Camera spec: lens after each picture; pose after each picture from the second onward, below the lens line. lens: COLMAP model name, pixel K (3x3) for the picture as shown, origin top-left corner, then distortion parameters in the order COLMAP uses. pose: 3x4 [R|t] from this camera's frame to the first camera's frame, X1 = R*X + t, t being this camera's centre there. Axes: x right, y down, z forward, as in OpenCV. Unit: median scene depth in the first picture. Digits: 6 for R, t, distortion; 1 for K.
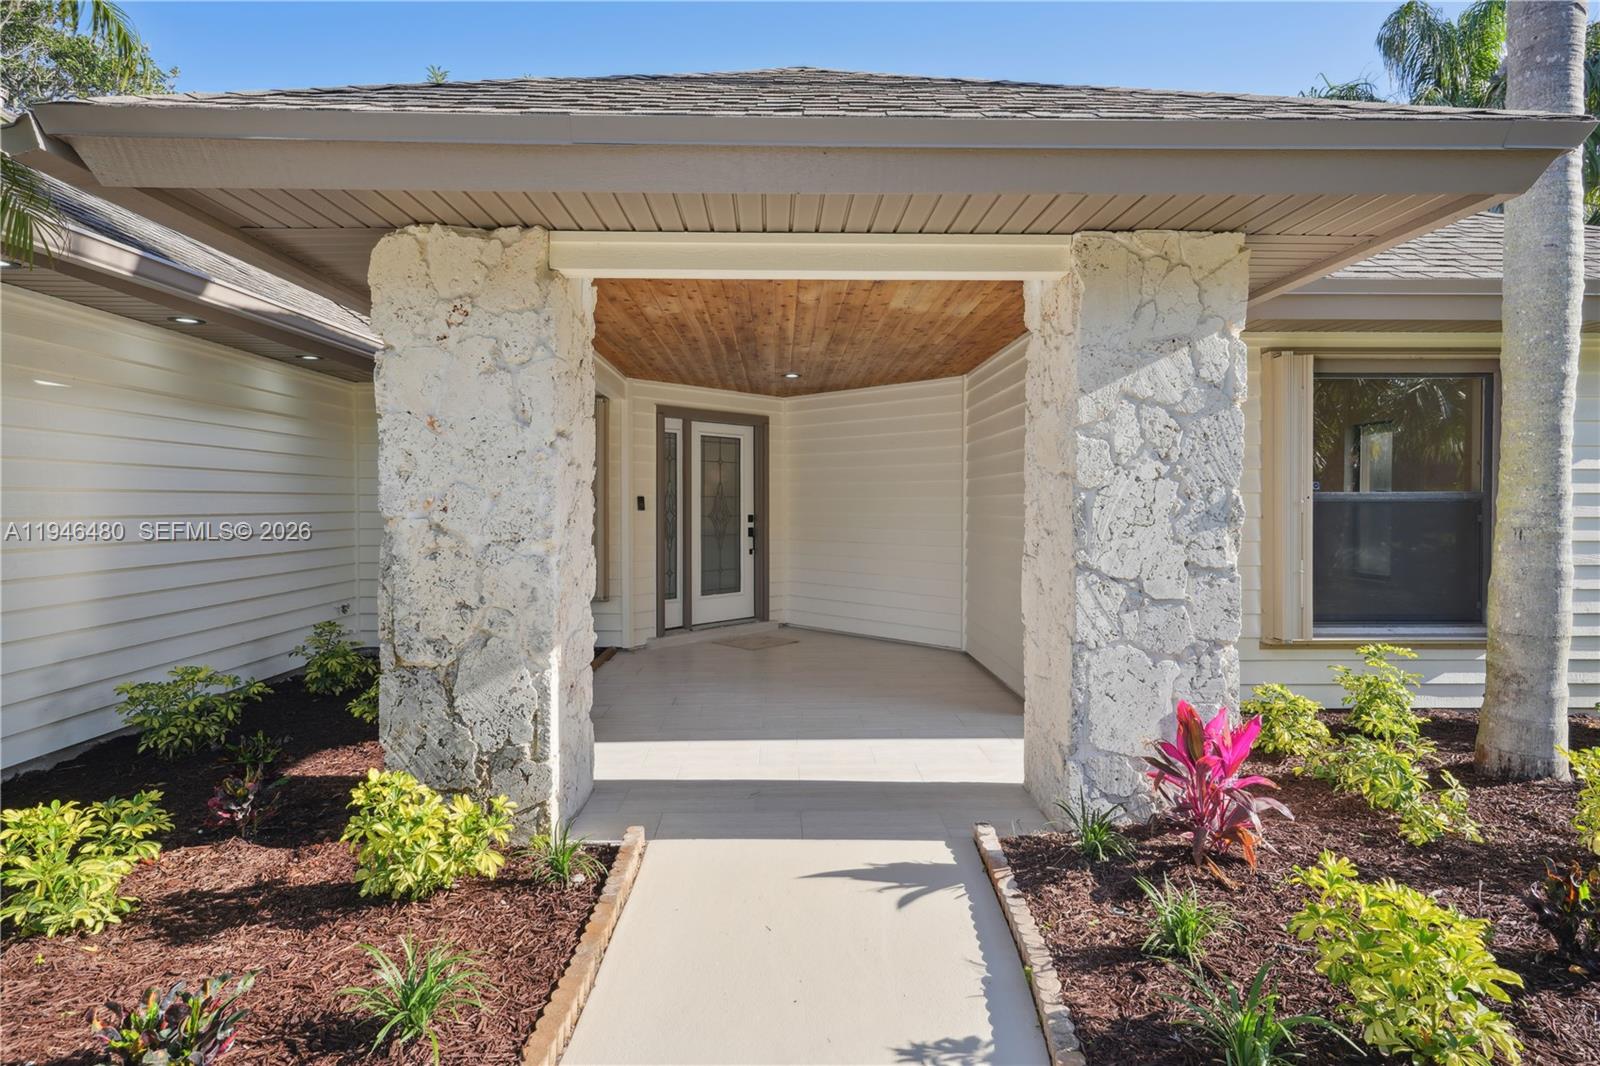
lens RADIAL K [[805.9, 0, 801.9], [0, 805.9, 505.8], [0, 0, 1]] dist [-0.000390, -0.000127]
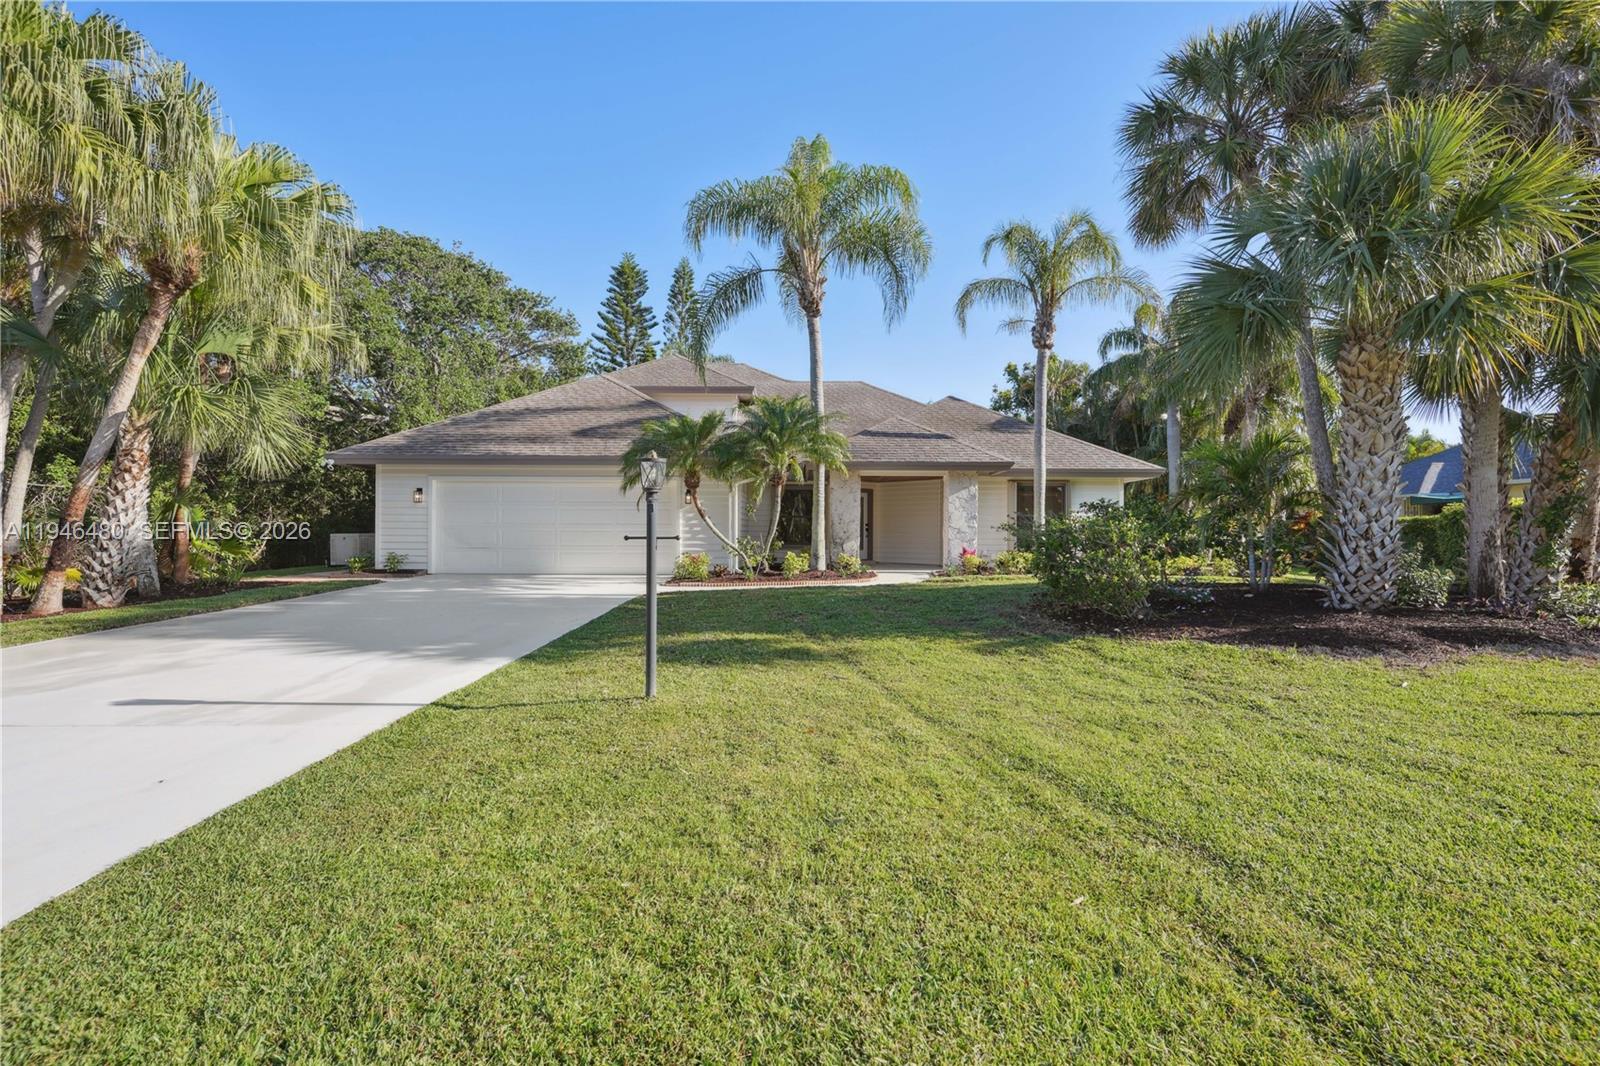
lens RADIAL K [[778.9, 0, 800.1], [0, 778.9, 528.2], [0, 0, 1]] dist [0.005472, -0.000700]
pose [[0.999524, 0.006328, -0.030210, -0.564749], [-0.006690, 0.999907, -0.011887, 0.163167], [0.030132, 0.012083, 0.999473, -4.669781]]
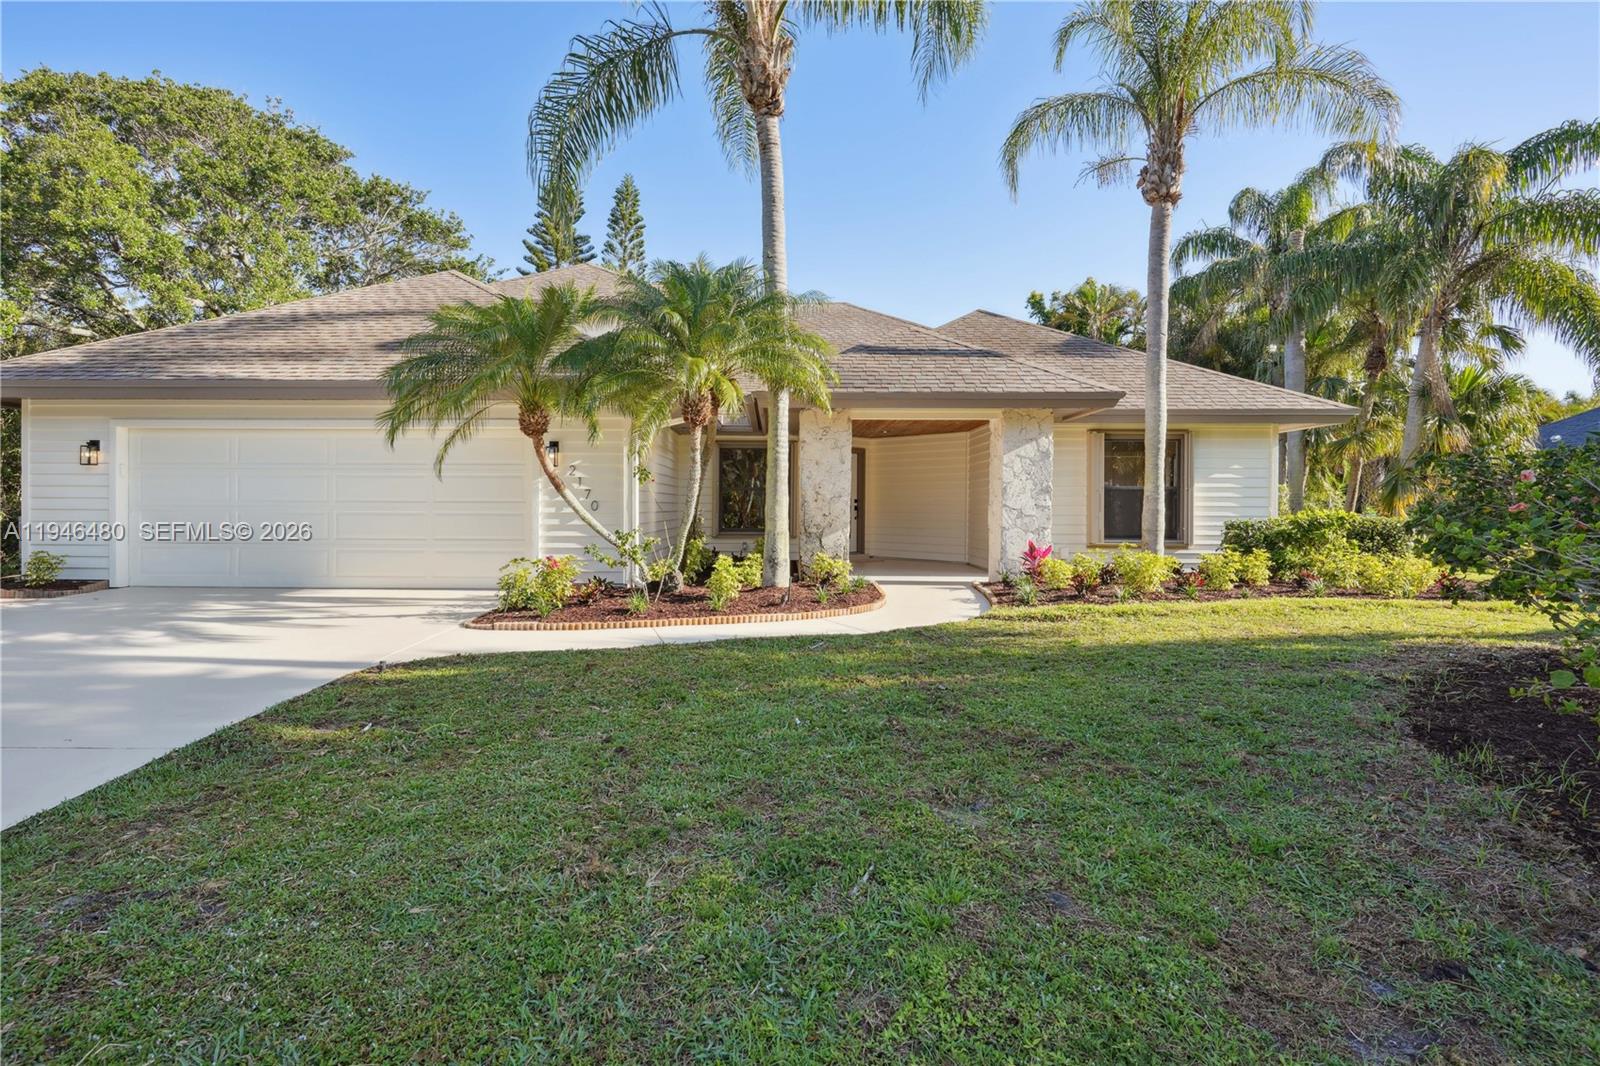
lens RADIAL K [[788.3, 0, 762.7], [0, 788.3, 511.2], [0, 0, 1]] dist [0.006365, -0.000131]
pose [[0.998894, 0.006767, -0.046529, -0.518804], [-0.006689, 0.999976, 0.001831, 0.100944], [0.046540, -0.001518, 0.998915, -2.386461]]
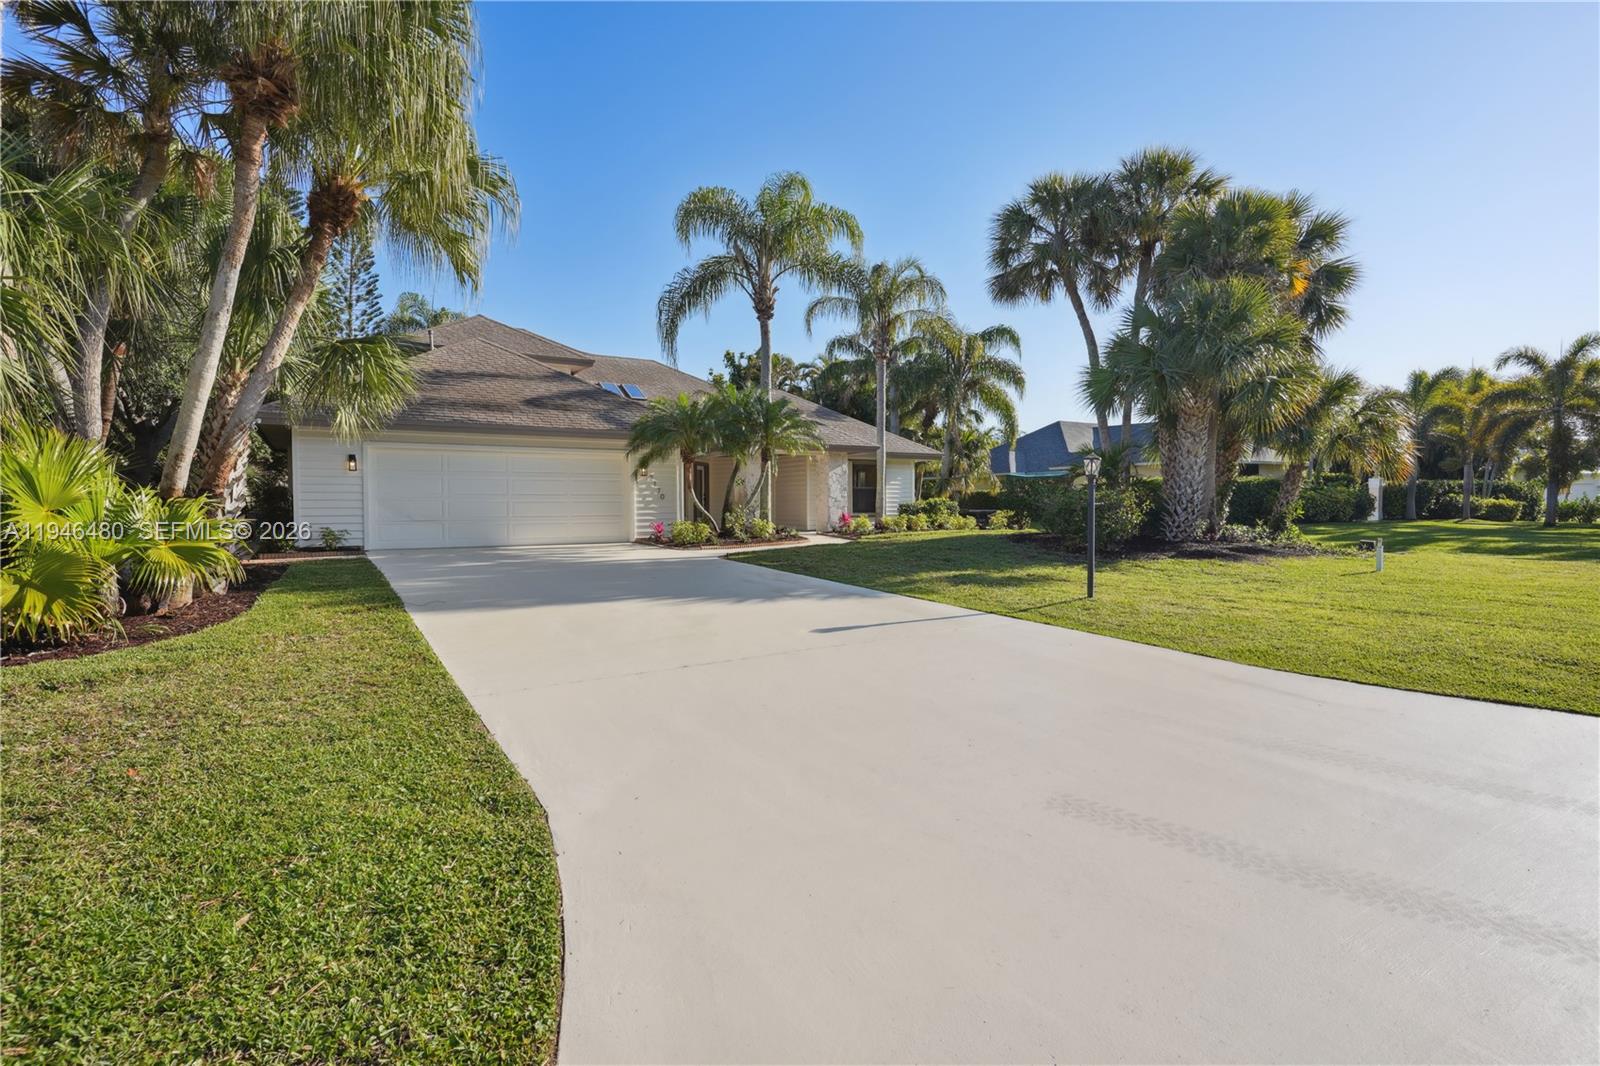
lens RADIAL K [[778.9, 0, 800.1], [0, 778.9, 528.2], [0, 0, 1]] dist [0.005472, -0.000700]
pose [[0.856890, -0.017993, 0.515186, -3.522558], [0.004024, 0.999594, 0.028218, 0.167287], [-0.515484, -0.022106, 0.856614, -4.916643]]
